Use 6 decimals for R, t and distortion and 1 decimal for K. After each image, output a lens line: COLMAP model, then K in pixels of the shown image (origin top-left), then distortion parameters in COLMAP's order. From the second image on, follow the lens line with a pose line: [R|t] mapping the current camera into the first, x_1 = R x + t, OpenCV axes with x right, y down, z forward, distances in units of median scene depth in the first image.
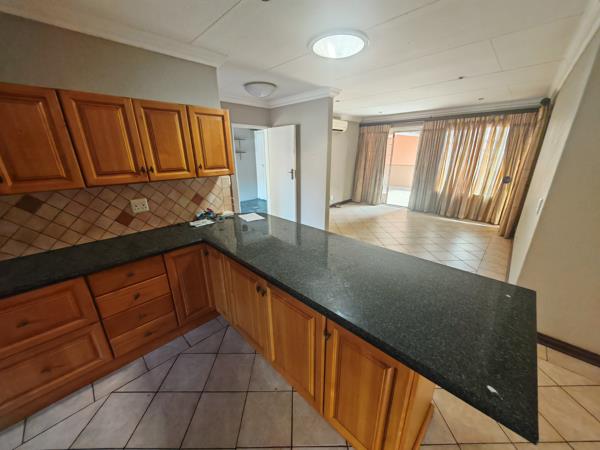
lens RADIAL K [[224.3, 0, 299.2], [0, 224.3, 226.9], [0, 0, 1]] dist [-0.000669, -0.000248]
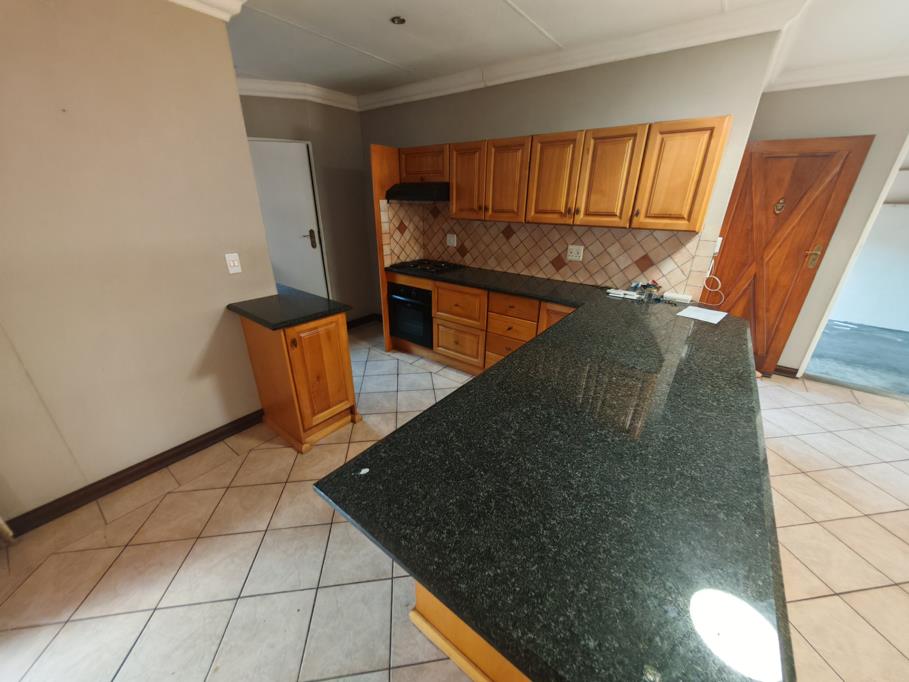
lens RADIAL K [[339.8, 0, 453.3], [0, 339.8, 343.9], [0, 0, 1]] dist [-0.000669, -0.000248]
pose [[0.133052, 0.402367, -0.905758, 0.682580], [-0.331093, 0.879426, 0.342034, -0.086755], [0.934170, 0.254382, 0.250231, 0.319720]]
